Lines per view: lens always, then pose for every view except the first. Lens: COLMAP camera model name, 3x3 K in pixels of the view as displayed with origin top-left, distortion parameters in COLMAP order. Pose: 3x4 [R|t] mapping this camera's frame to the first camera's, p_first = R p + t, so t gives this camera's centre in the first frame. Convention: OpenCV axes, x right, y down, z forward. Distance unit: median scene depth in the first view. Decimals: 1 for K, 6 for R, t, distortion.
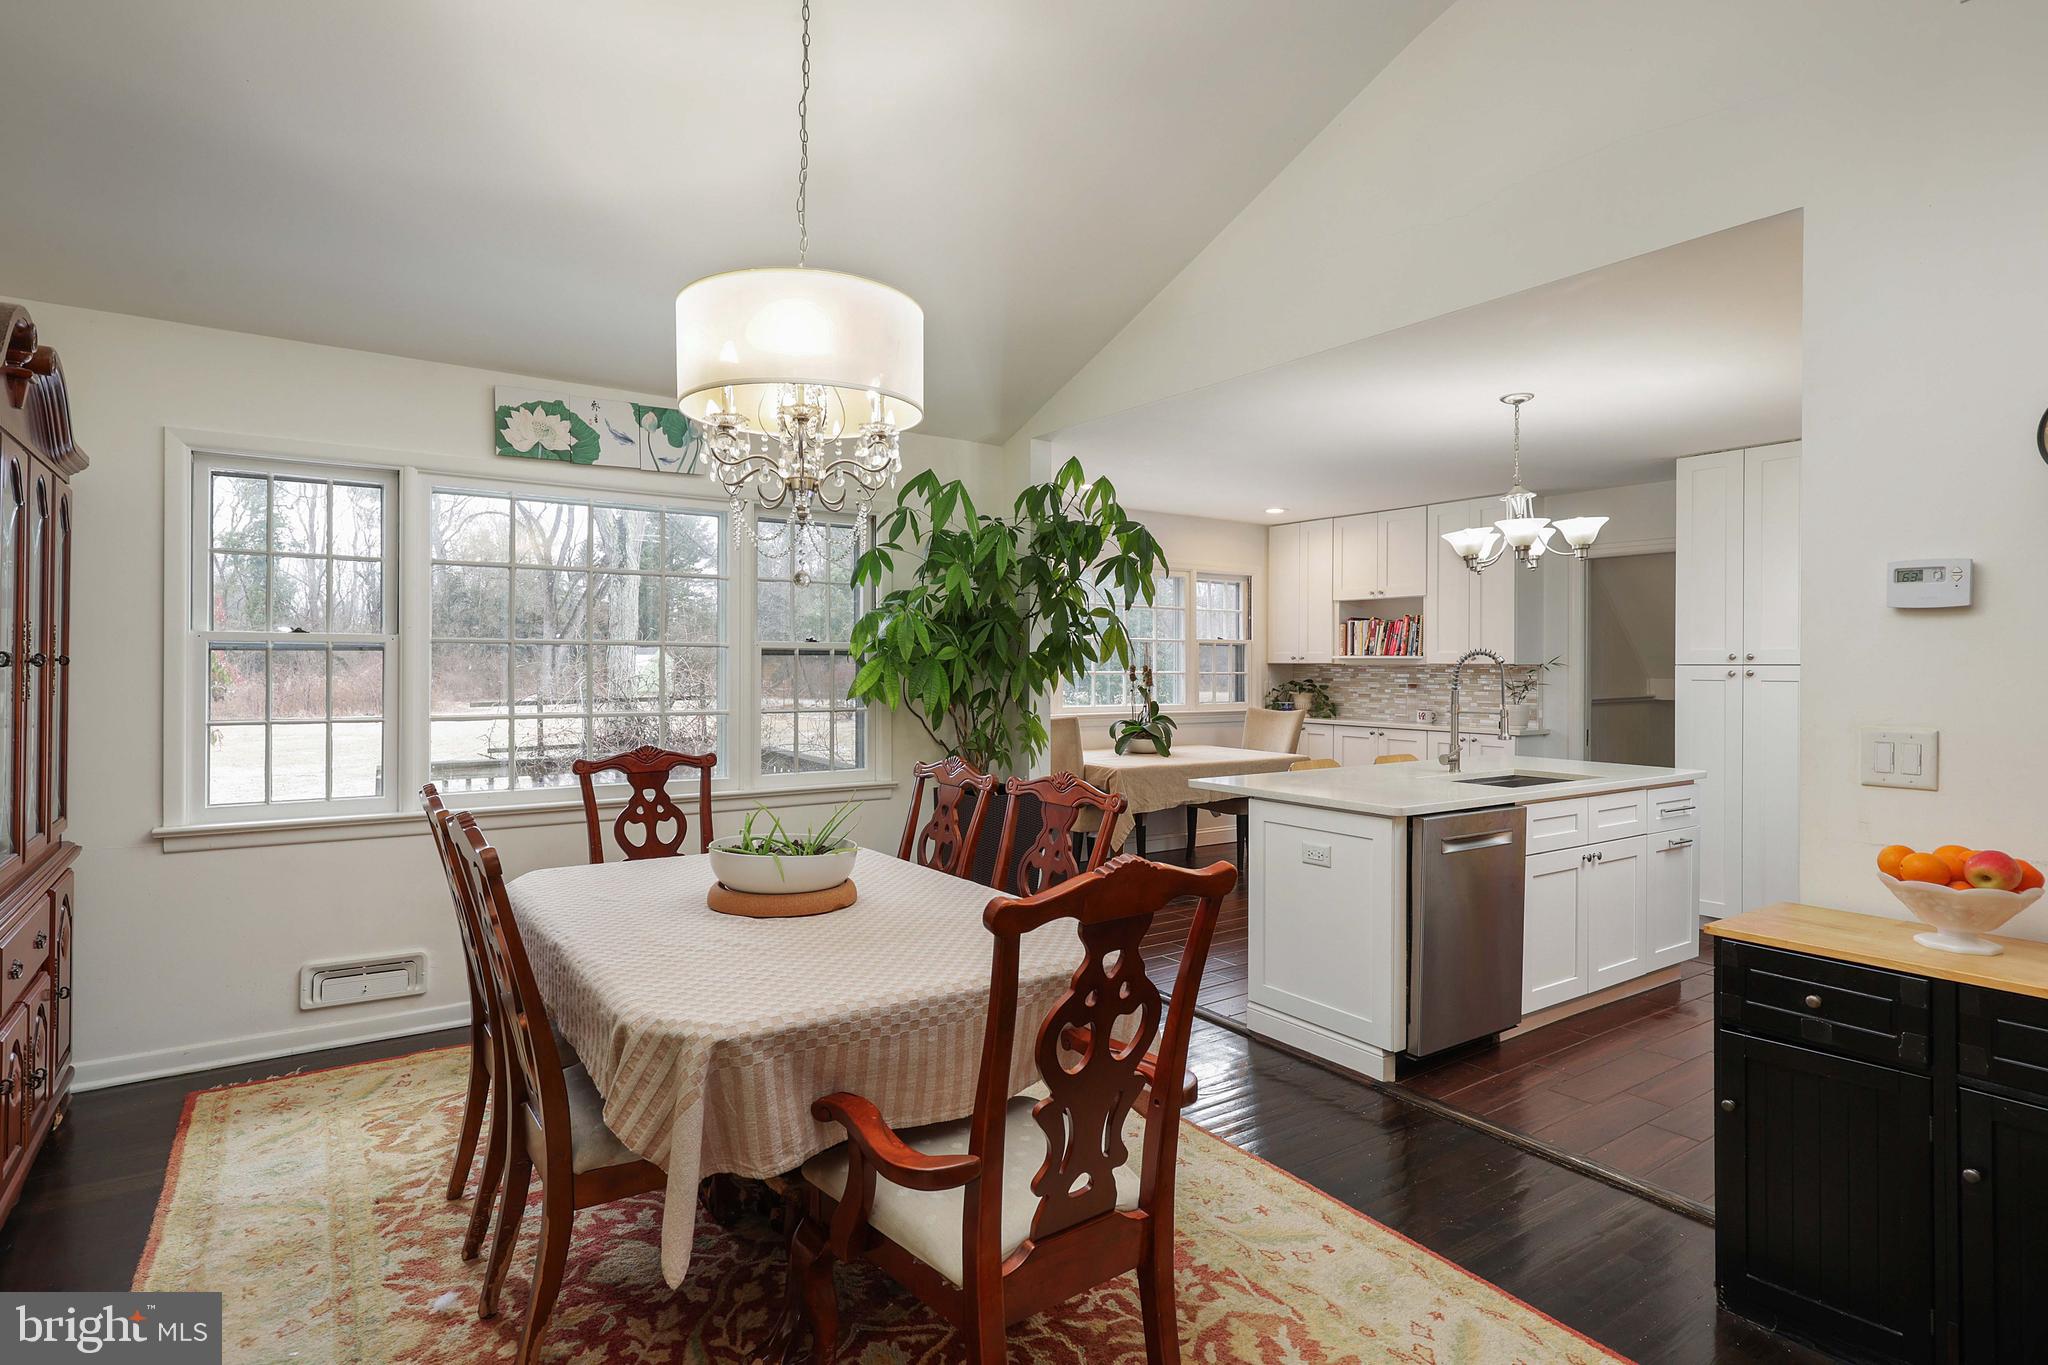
lens RADIAL K [[1035.8, 0, 1014.4], [0, 1035.8, 668.9], [0, 0, 1]] dist [0.005564, -0.002024]
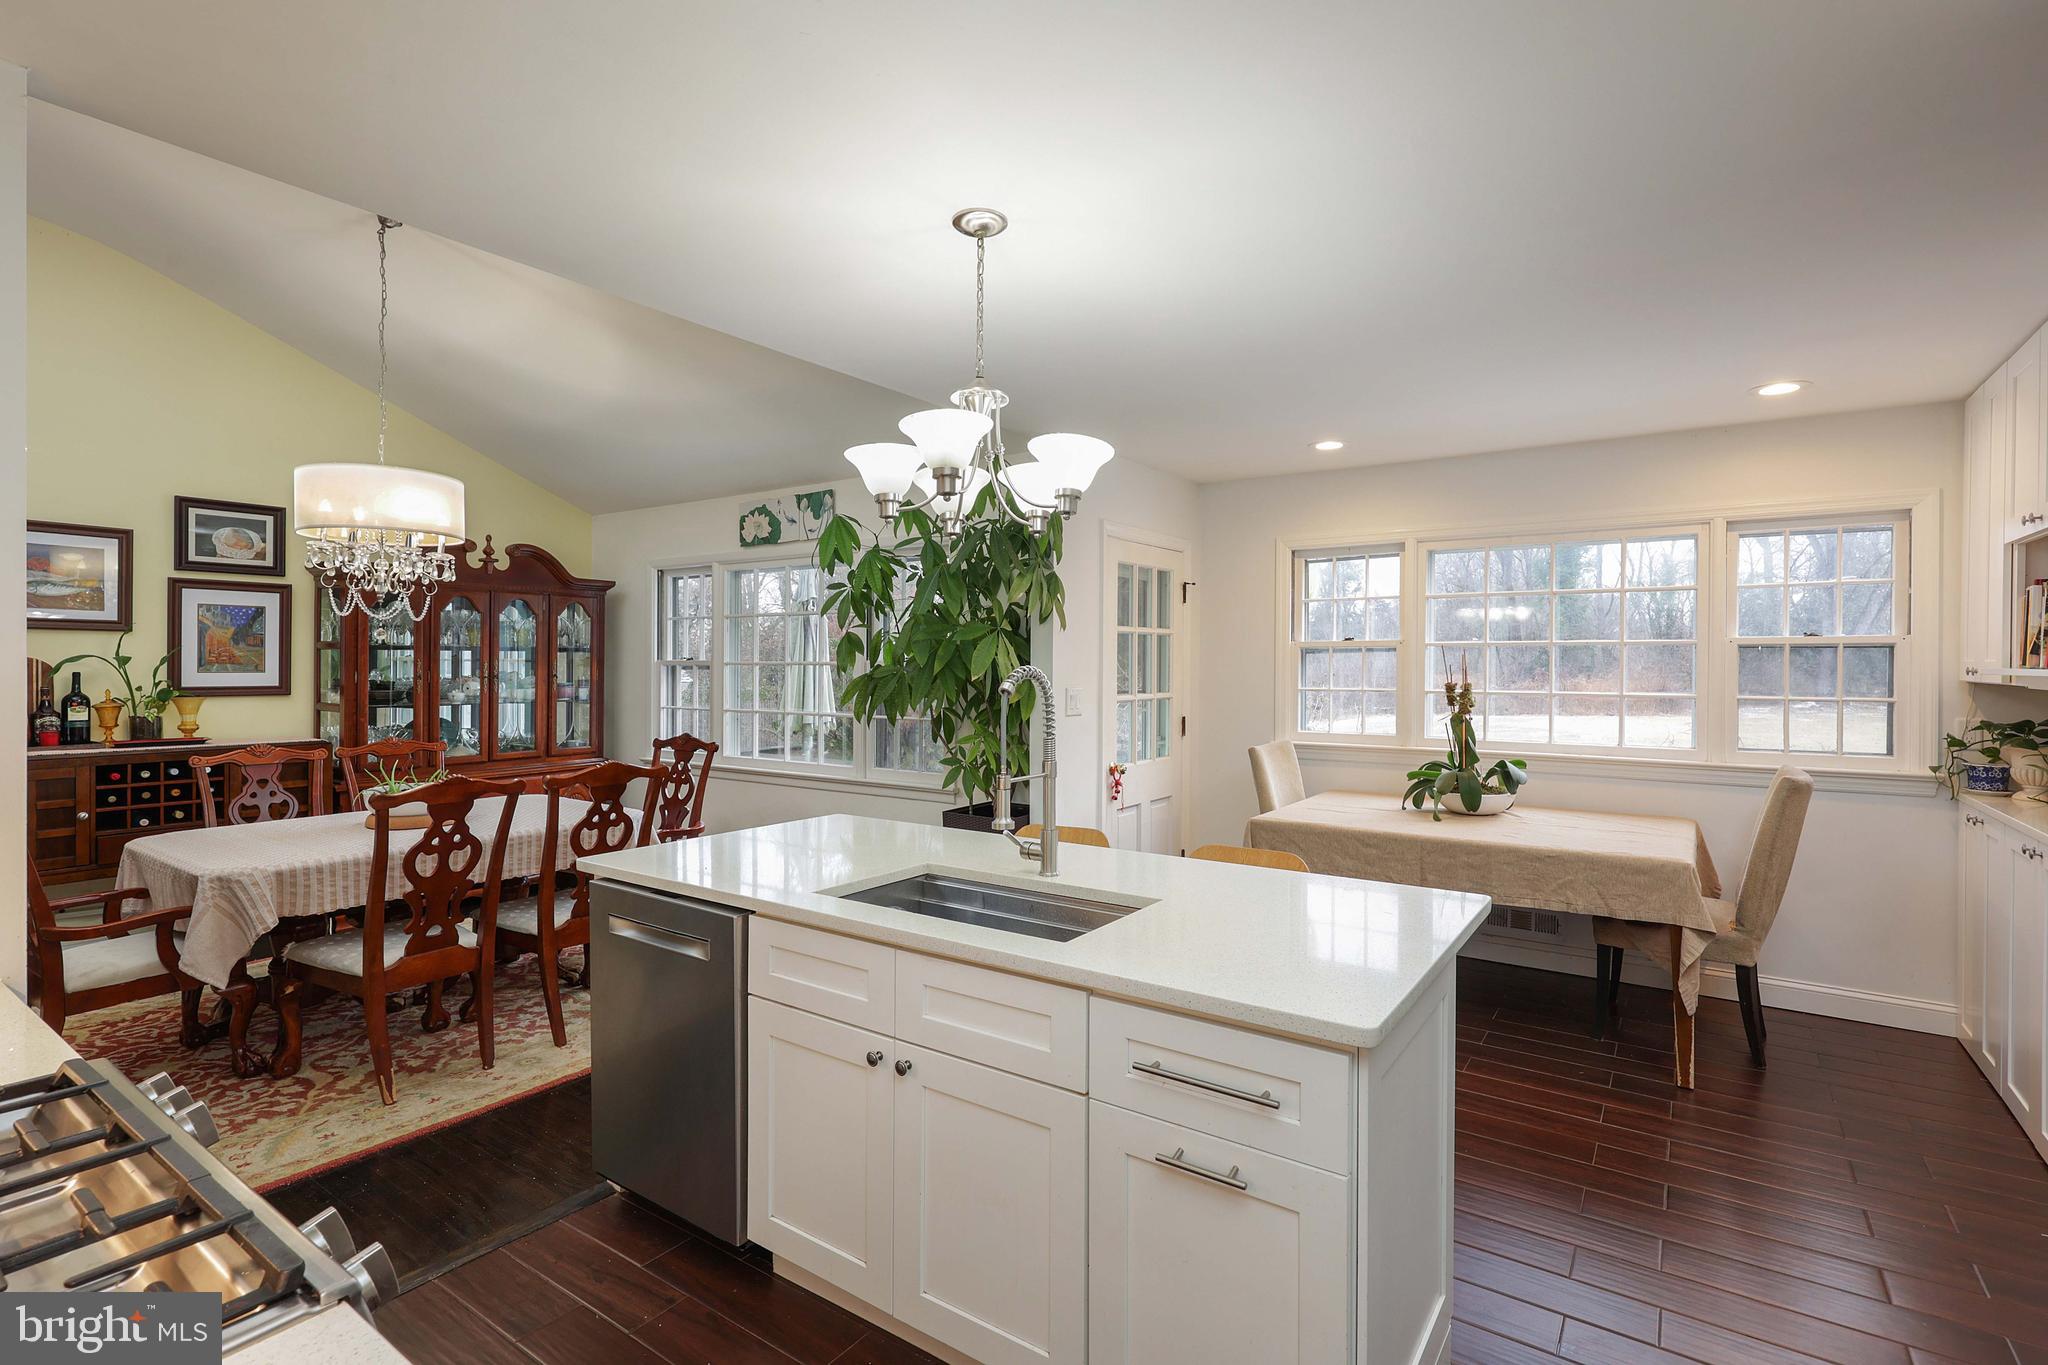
lens RADIAL K [[953.0, 0, 1031.2], [0, 953.0, 665.4], [0, 0, 1]] dist [0.001776, -0.000176]
pose [[0.358873, -0.004383, -0.933376, 0.835218], [-0.004872, 0.999967, -0.006569, -0.013346], [0.933374, 0.006905, 0.358839, 0.722654]]
